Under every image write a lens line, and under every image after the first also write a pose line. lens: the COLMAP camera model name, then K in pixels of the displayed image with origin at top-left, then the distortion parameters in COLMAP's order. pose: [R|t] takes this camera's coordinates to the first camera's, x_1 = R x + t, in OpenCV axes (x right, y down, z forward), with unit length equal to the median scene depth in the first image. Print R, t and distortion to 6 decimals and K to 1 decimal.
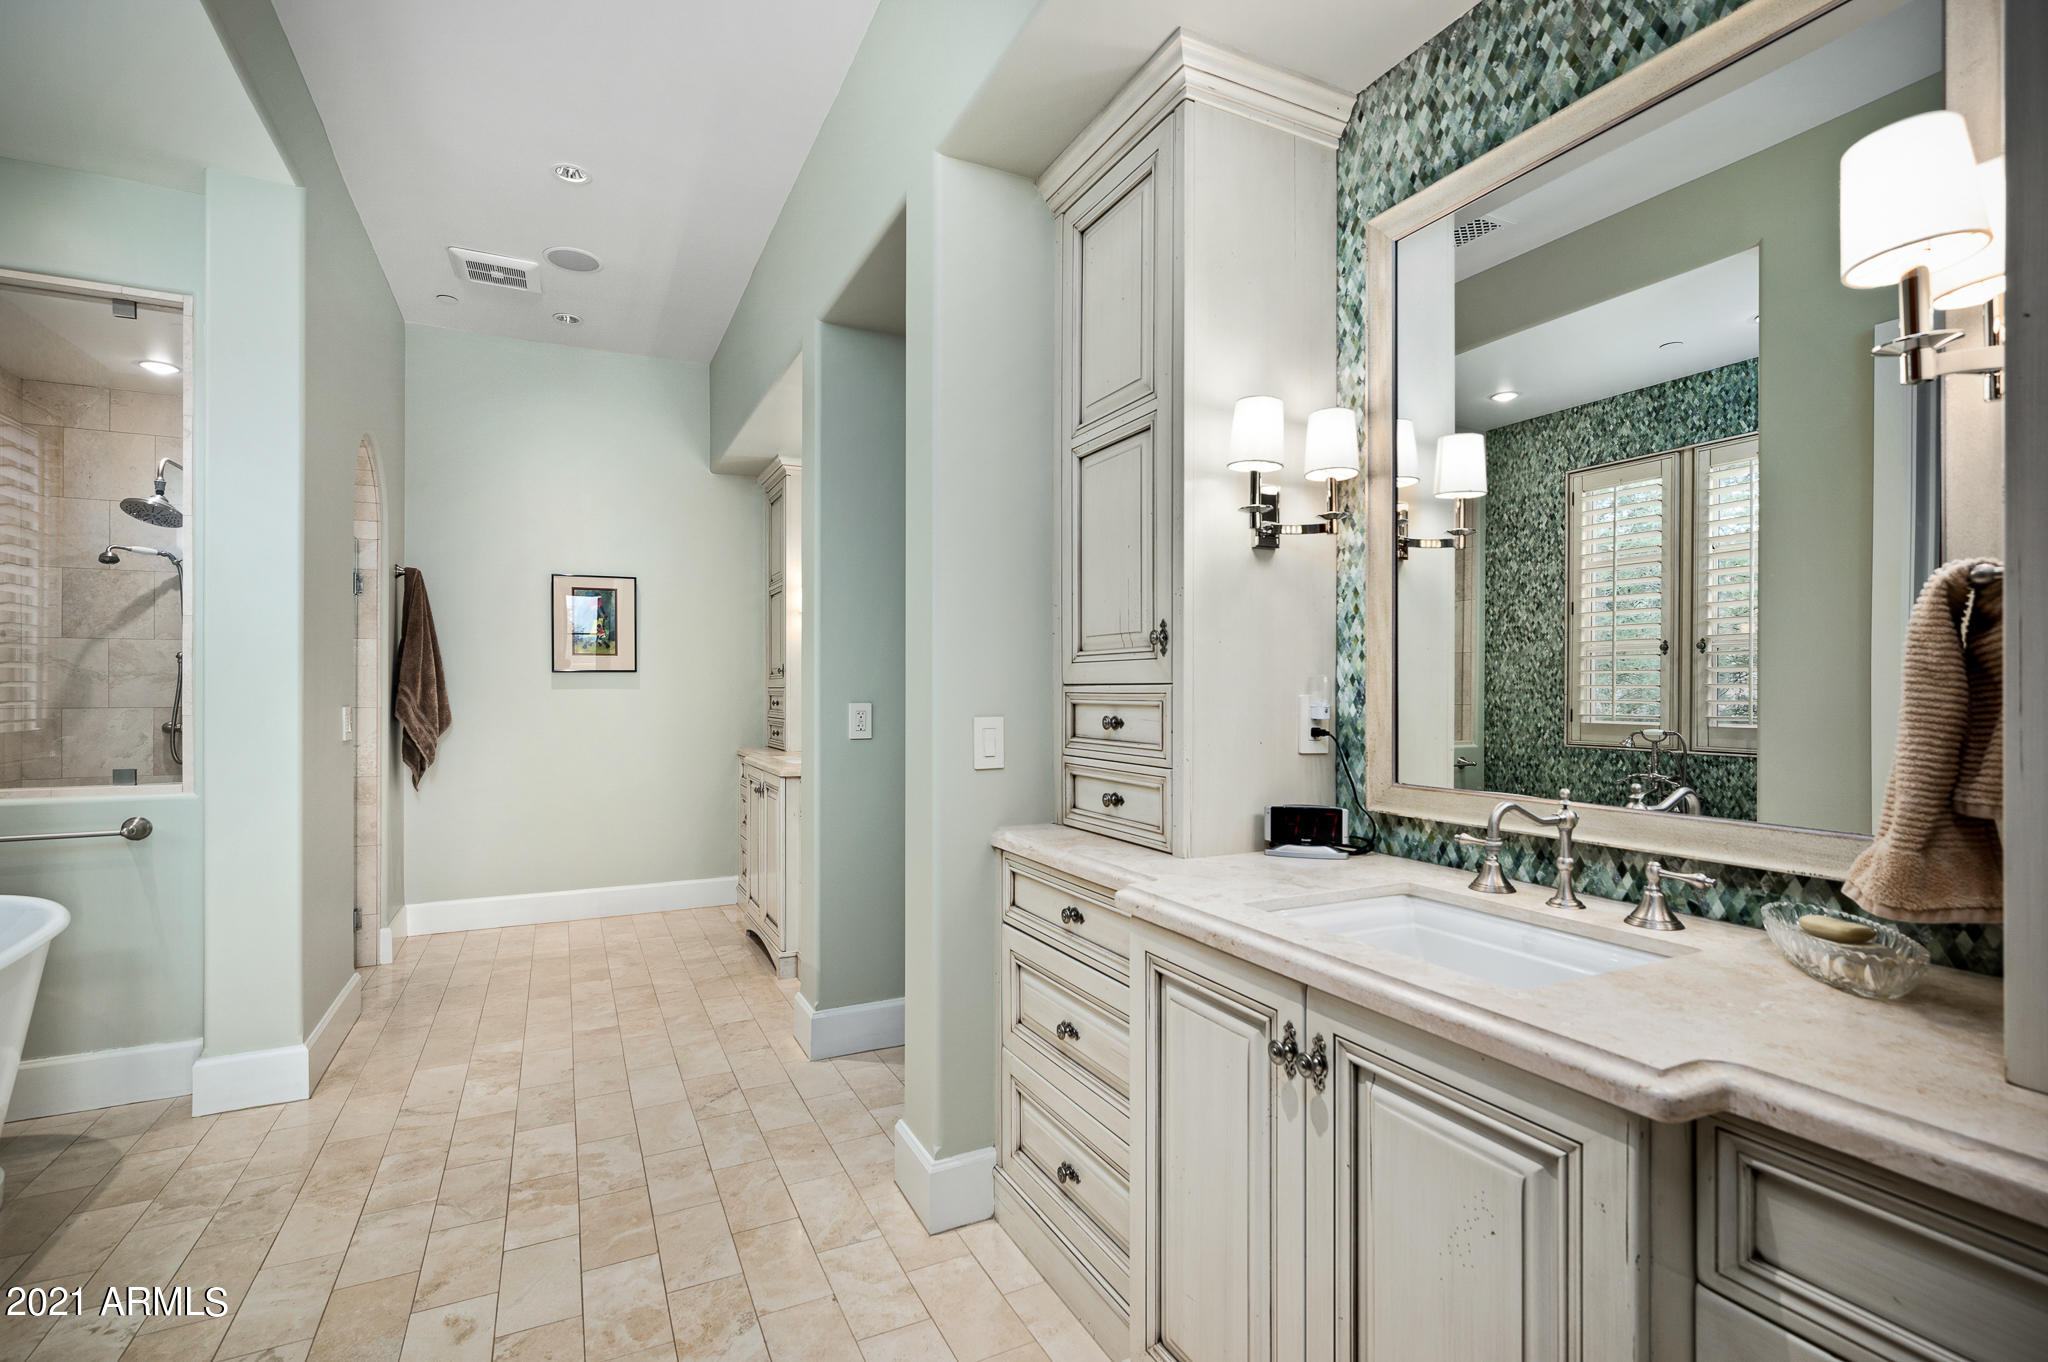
lens RADIAL K [[945.1, 0, 1022.8], [0, 945.1, 682.5], [0, 0, 1]] dist [-0.000574, -0.000107]
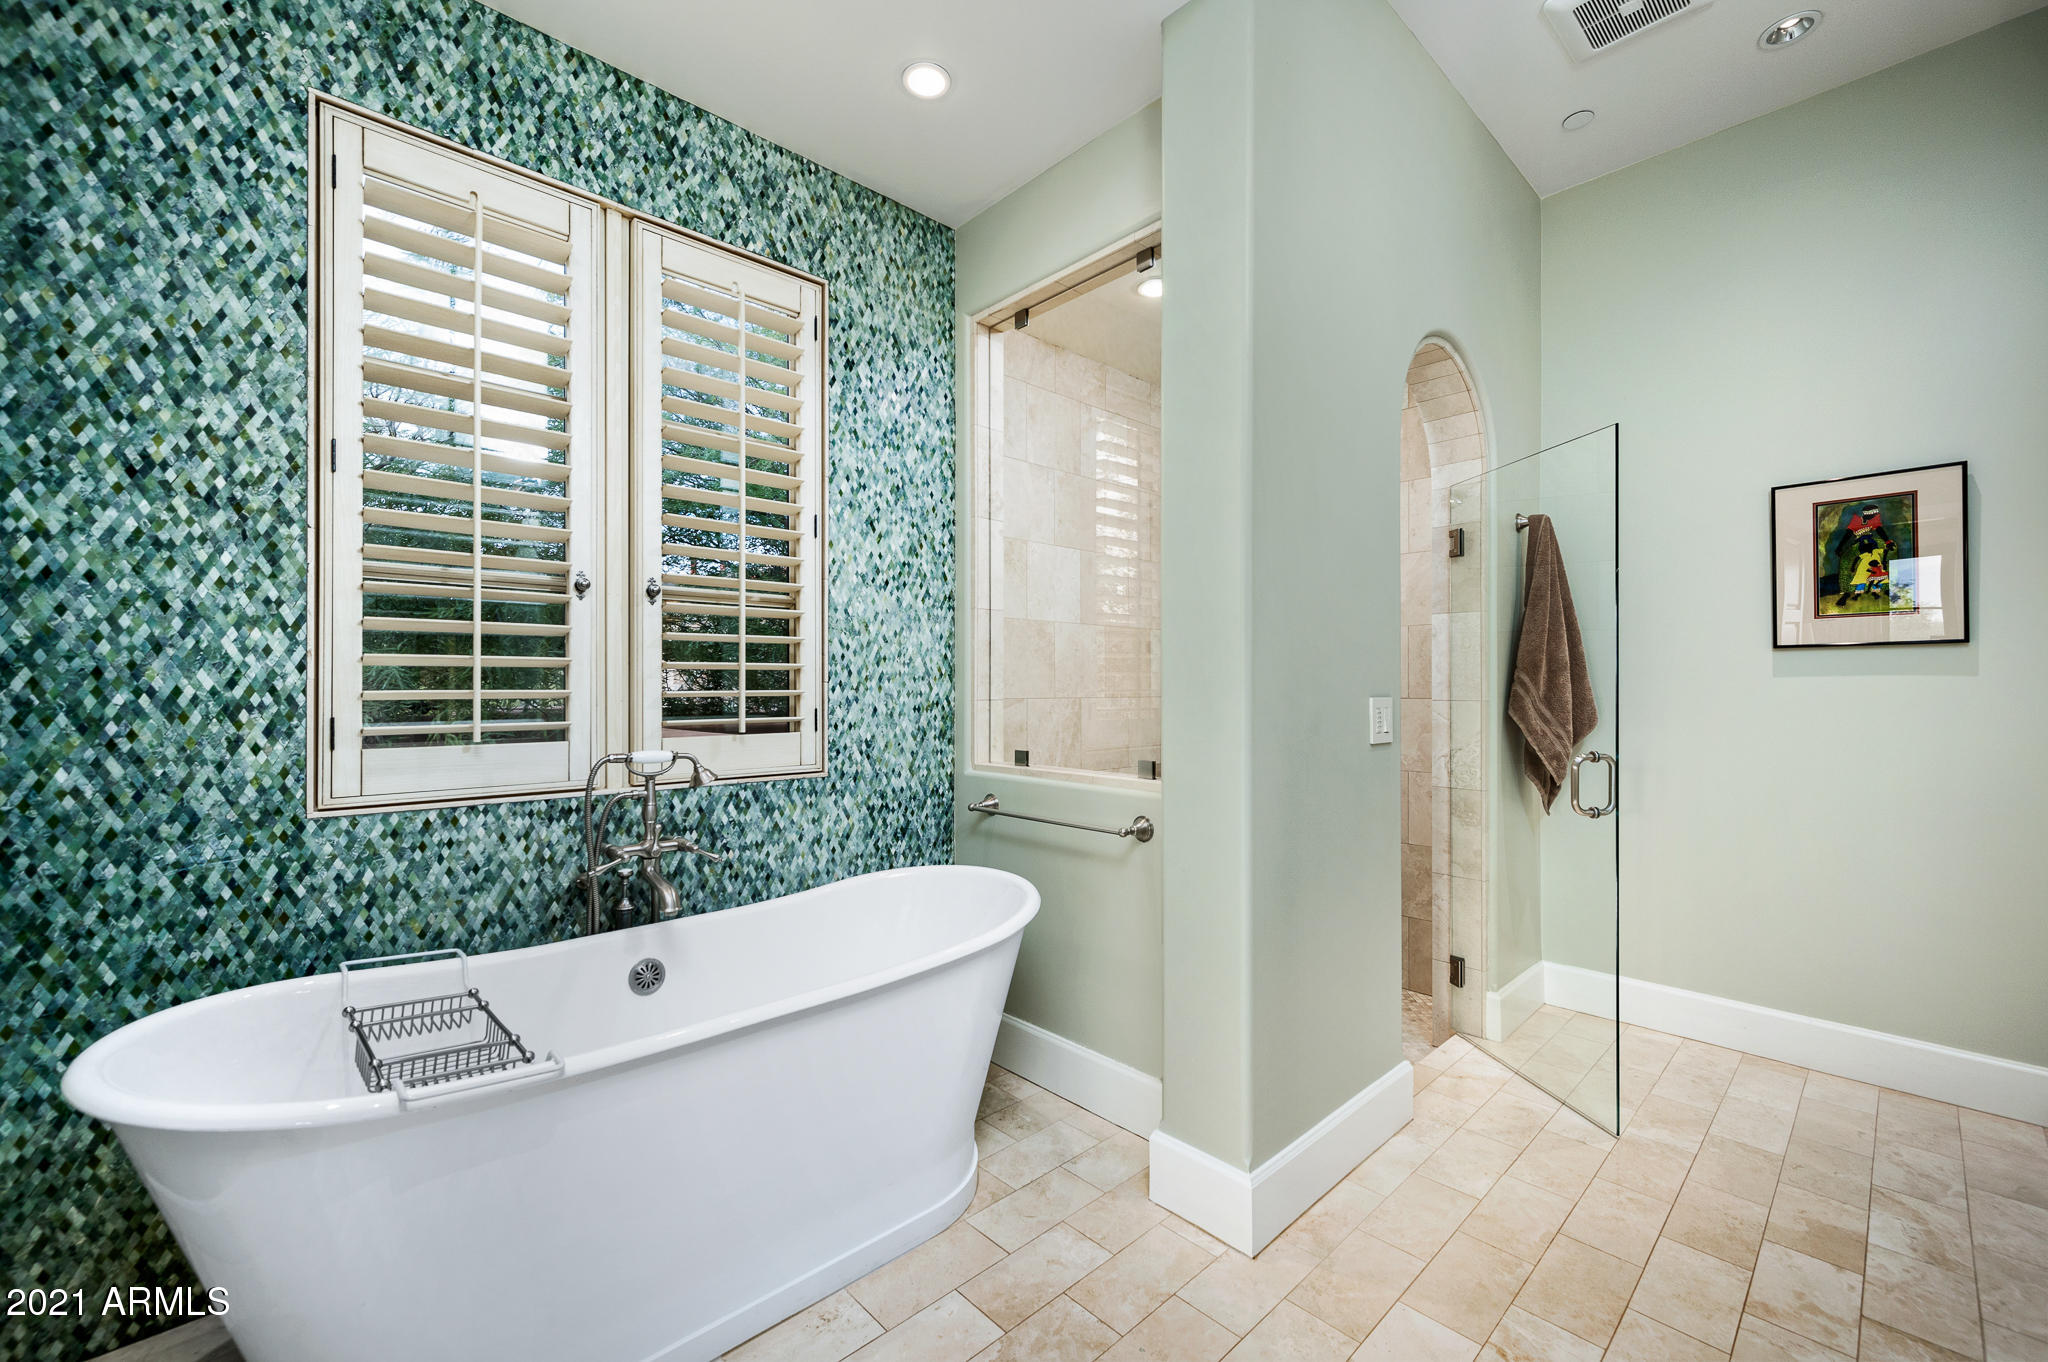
lens RADIAL K [[824.0, 0, 1017.9], [0, 824.0, 673.0], [0, 0, 1]] dist [0.002328, 0.000499]
pose [[0.281343, -0.004440, -0.959597, -0.138332], [-0.000299, 0.999989, -0.004715, 0.006797], [0.959607, 0.001614, 0.281339, 0.428006]]
